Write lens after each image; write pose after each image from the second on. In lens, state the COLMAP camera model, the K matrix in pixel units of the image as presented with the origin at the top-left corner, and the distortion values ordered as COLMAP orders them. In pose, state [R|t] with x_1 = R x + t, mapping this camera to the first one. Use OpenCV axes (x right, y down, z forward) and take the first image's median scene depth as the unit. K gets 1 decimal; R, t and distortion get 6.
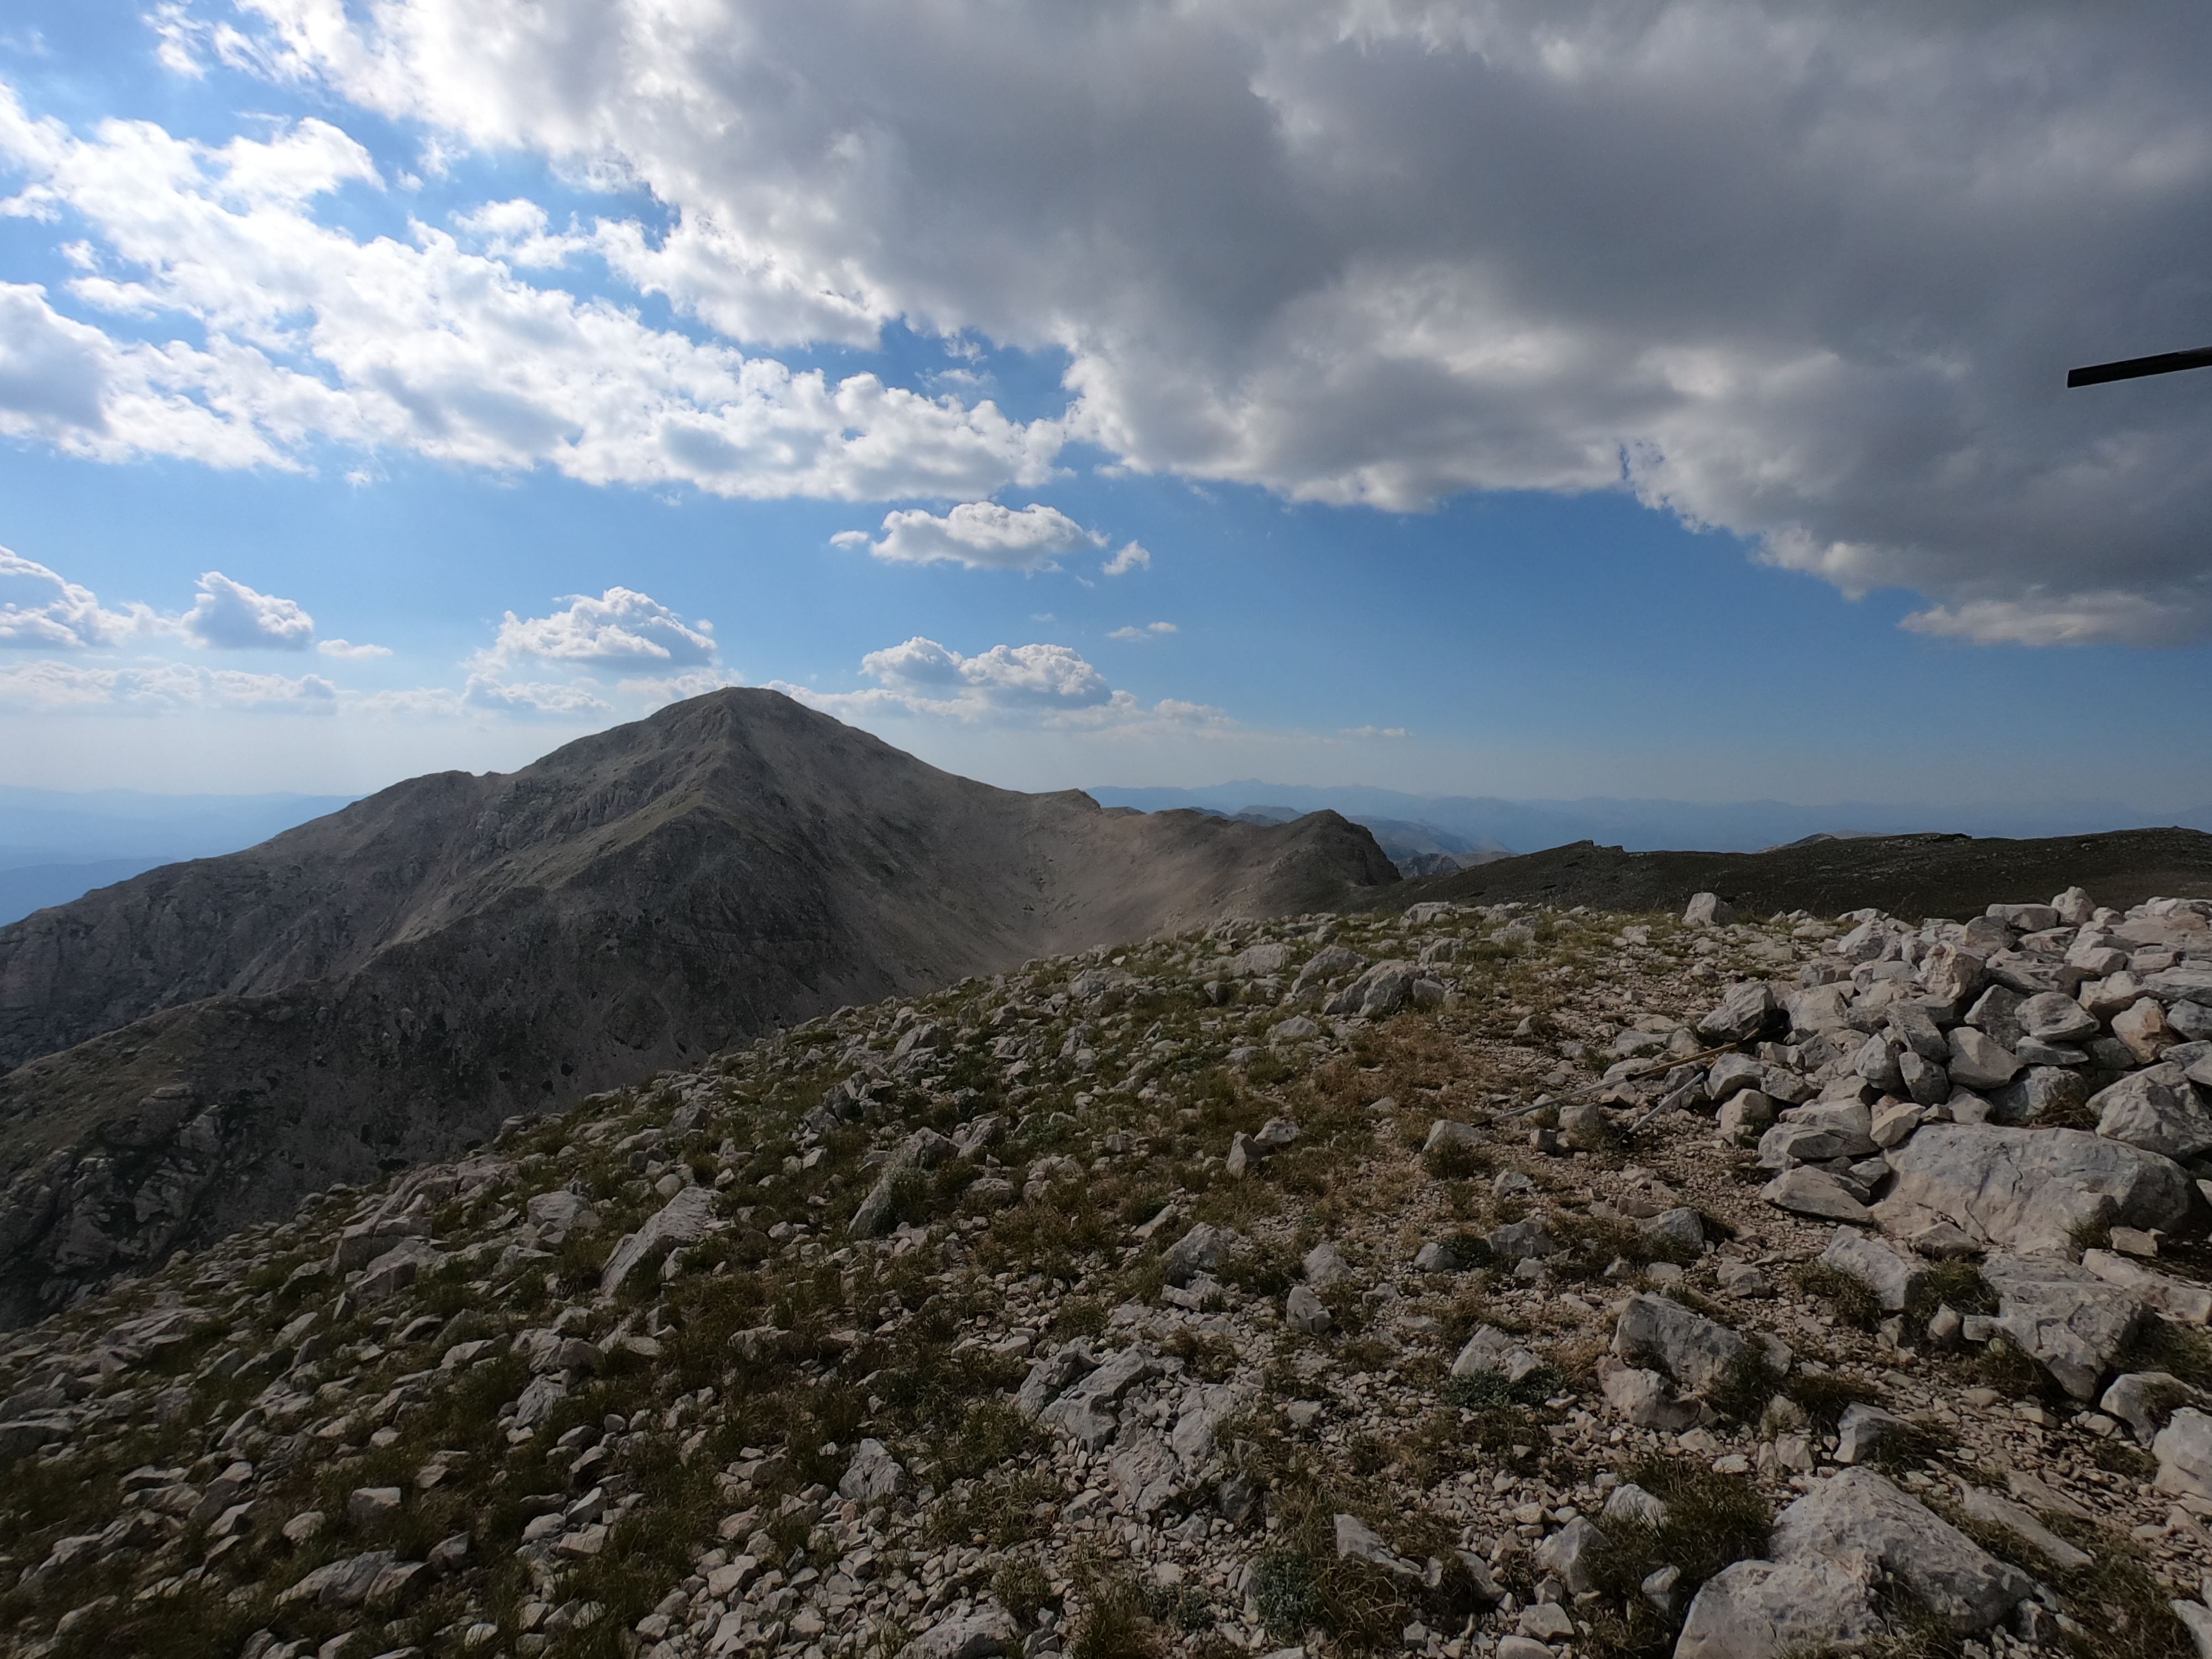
lens RADIAL K [[1105.5, 0, 1101.9], [0, 1105.5, 817.8], [0, 0, 1]] dist [-0.002294, 0.000343]
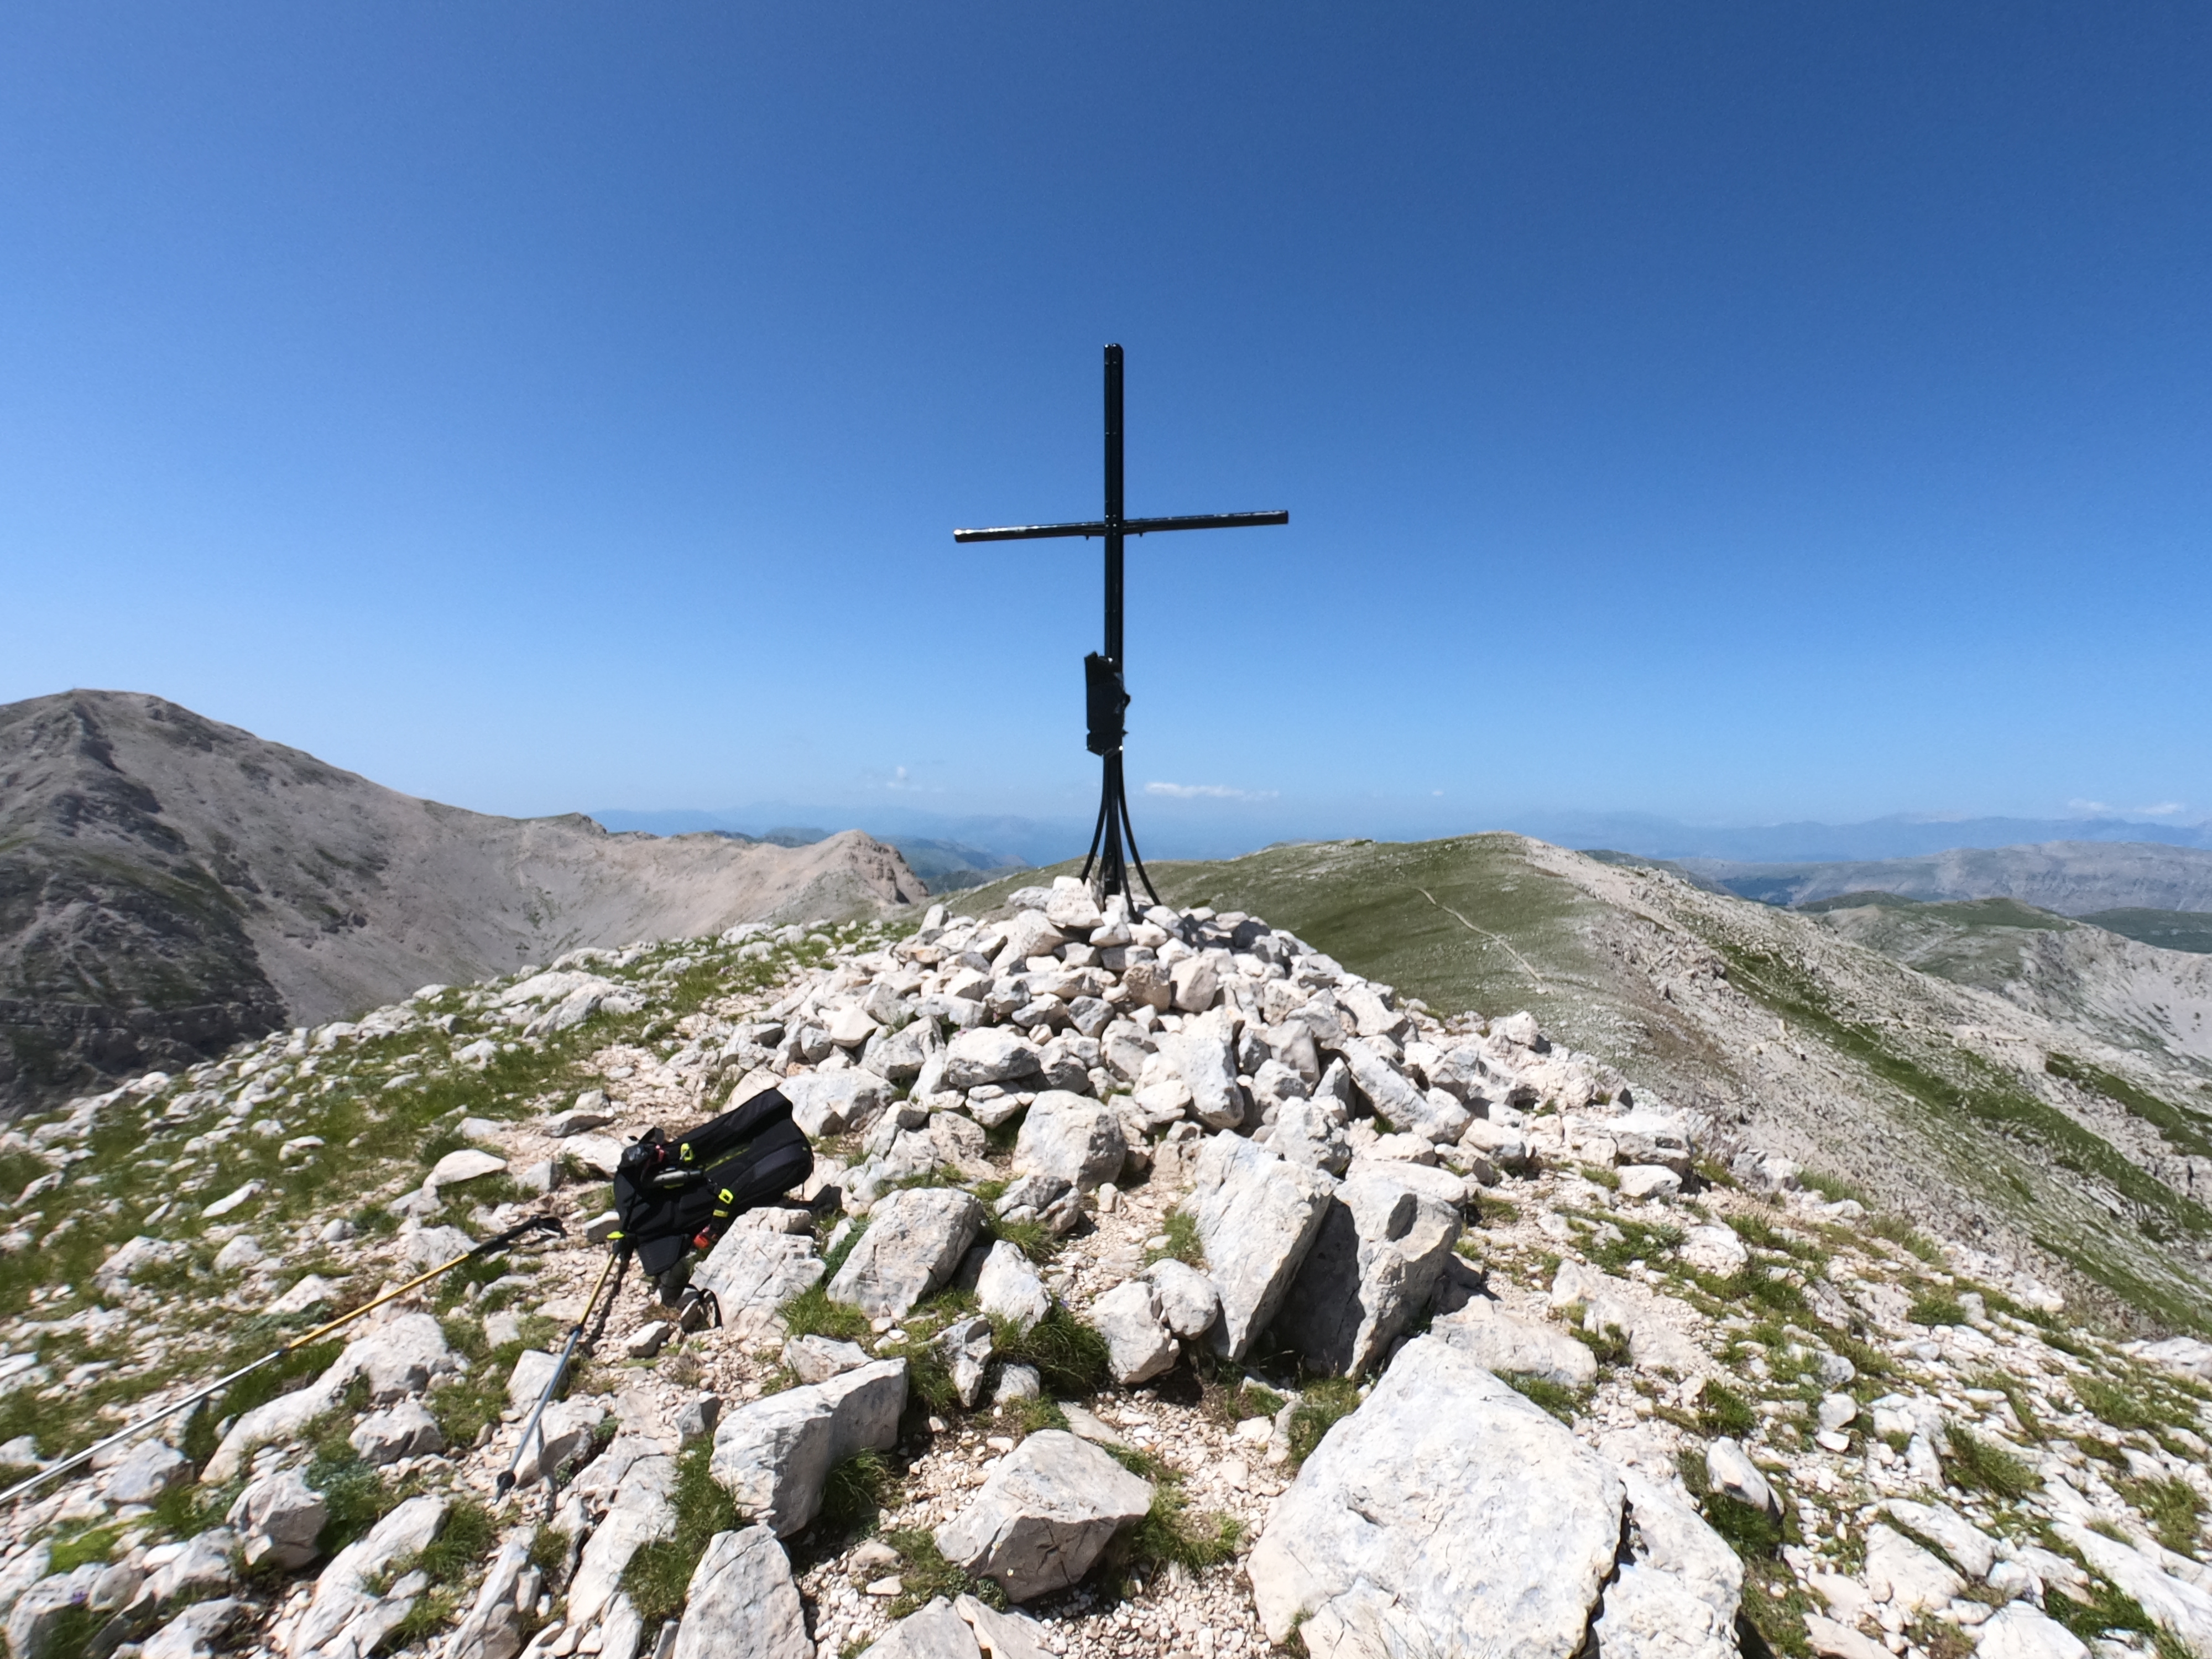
lens RADIAL K [[1105.5, 0, 1104.2], [0, 1105.5, 828.3], [0, 0, 1]] dist [-0.002294, 0.000343]
pose [[0.913188, -0.018547, 0.407115, 0.369294], [0.022097, 0.999748, -0.004019, -0.012091], [-0.406938, 0.012667, 0.913368, -0.278474]]
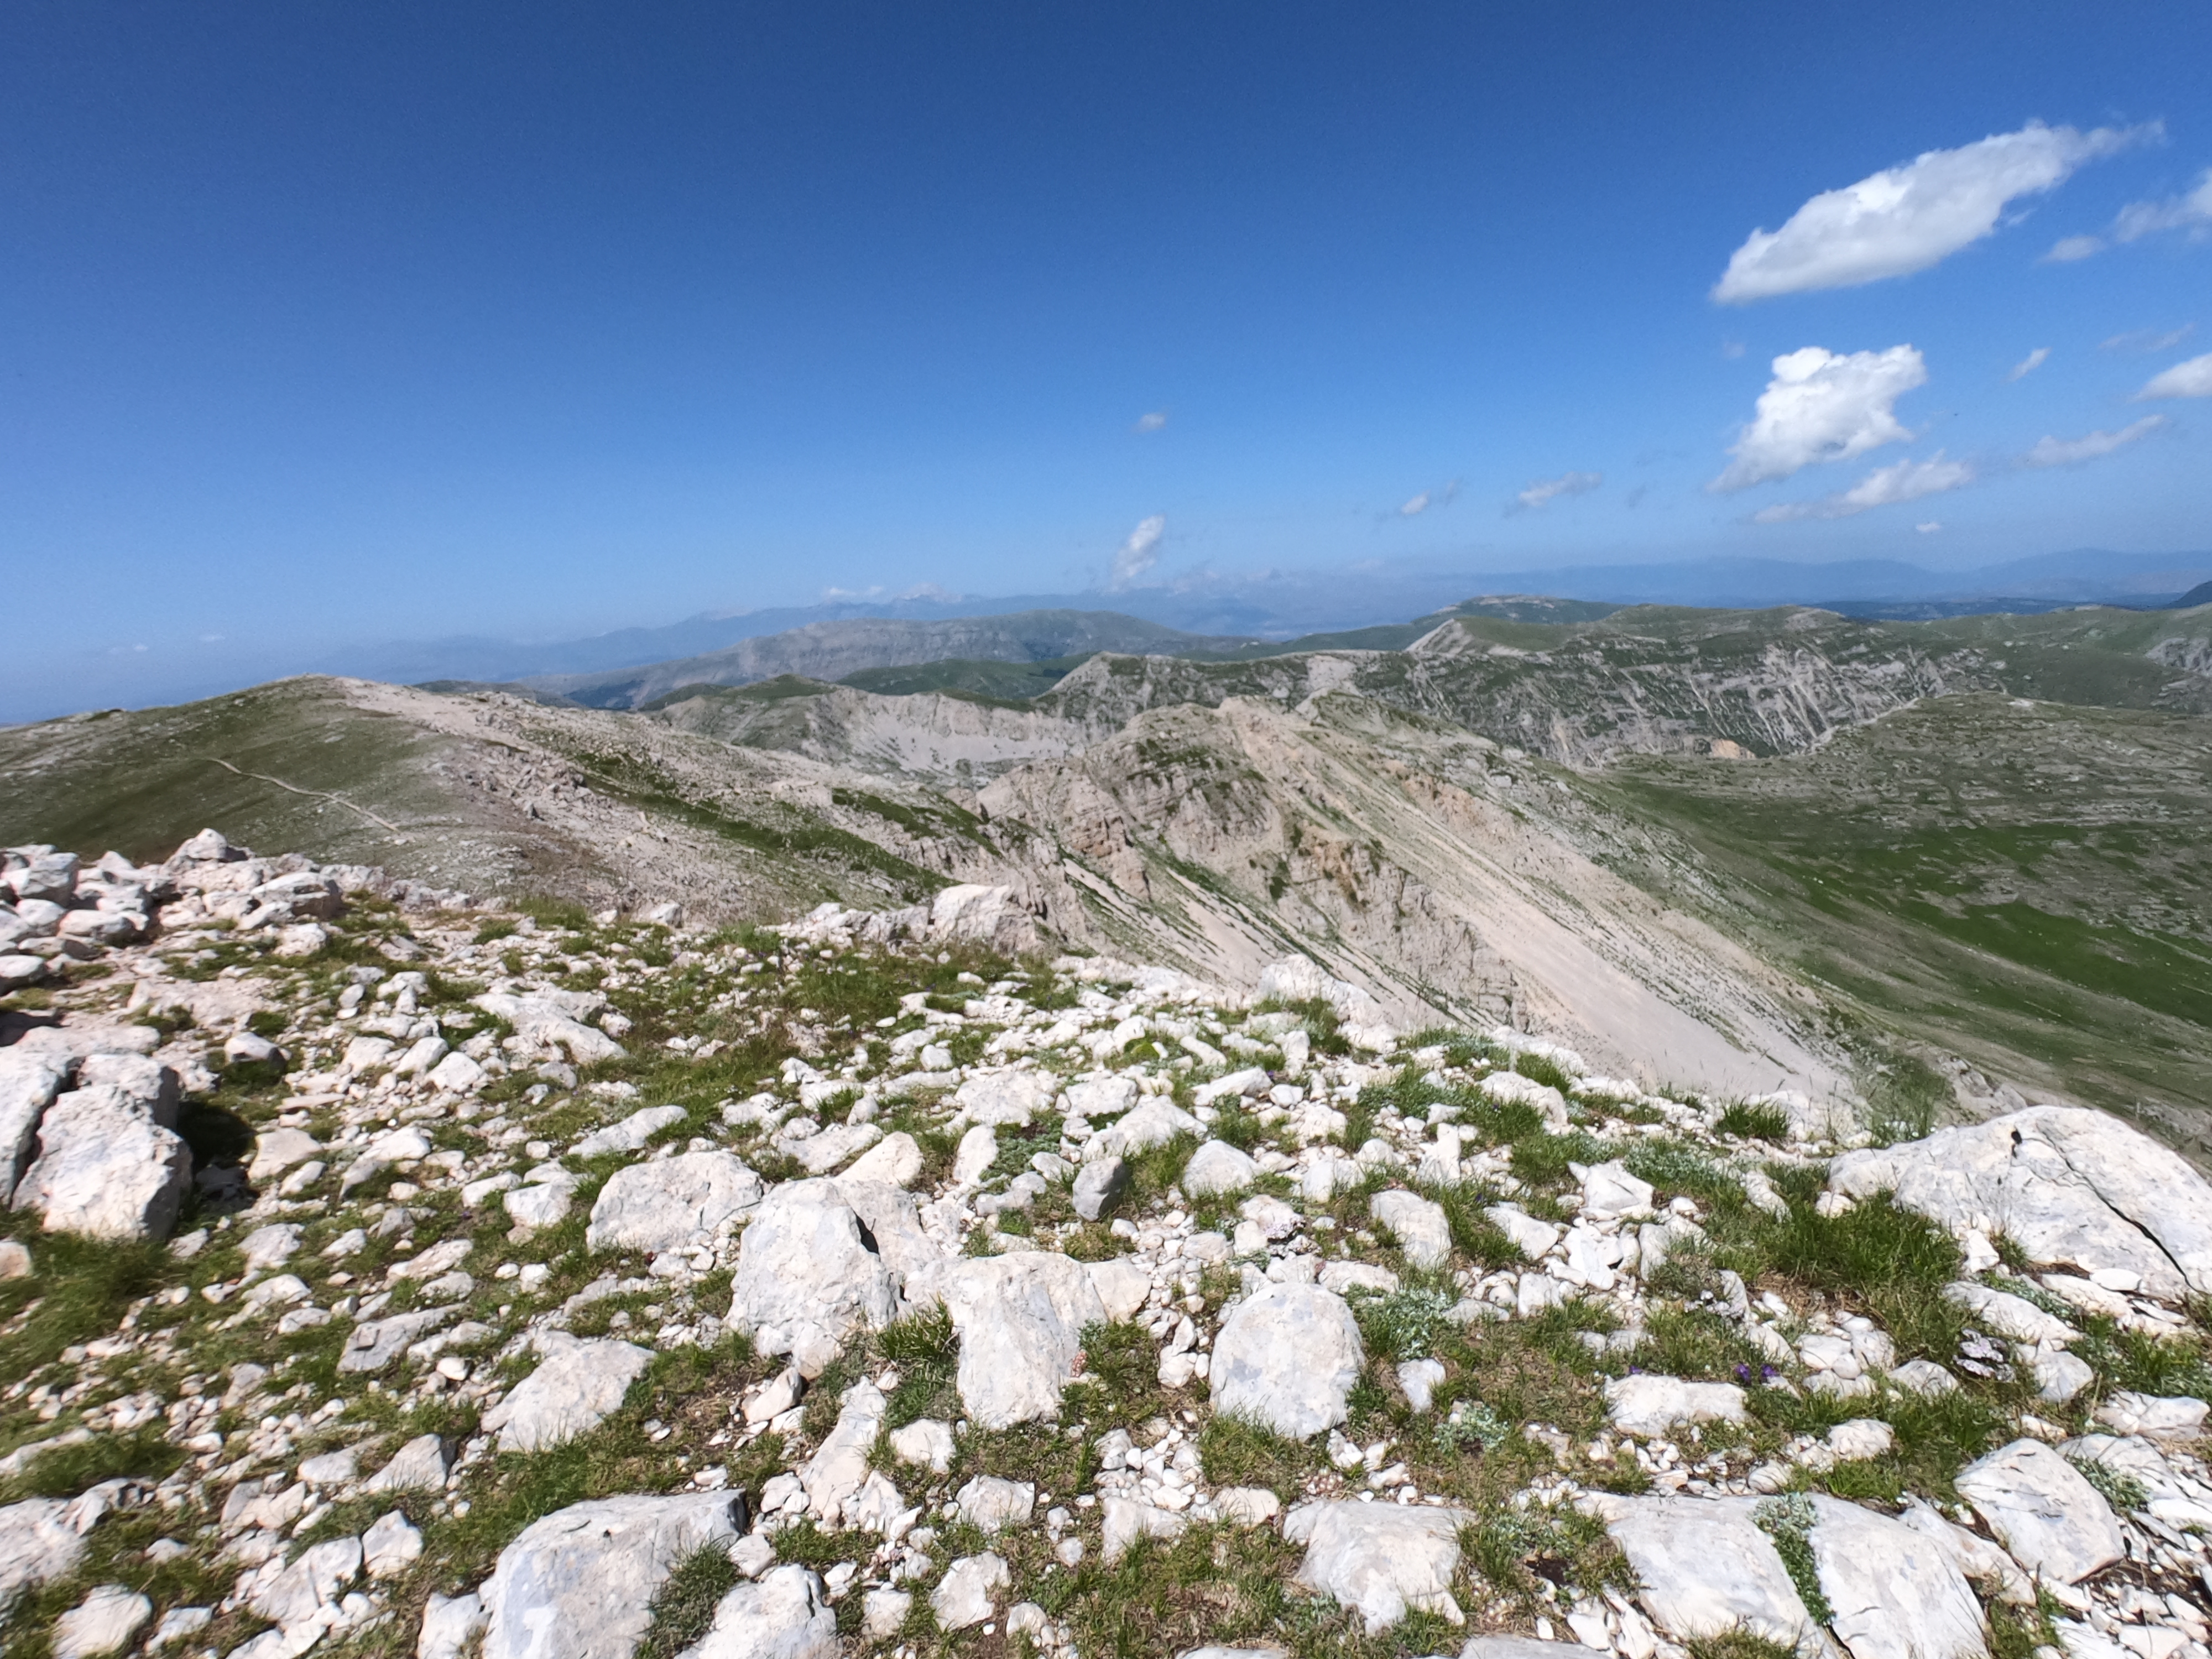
lens RADIAL K [[1105.5, 0, 1105.4], [0, 1105.5, 828.2], [0, 0, 1]] dist [-0.002294, 0.000343]
pose [[0.177520, -0.254231, 0.950712, 0.265360], [0.128142, 0.963802, 0.233804, 0.044945], [-0.975739, 0.080322, 0.203672, -0.662296]]
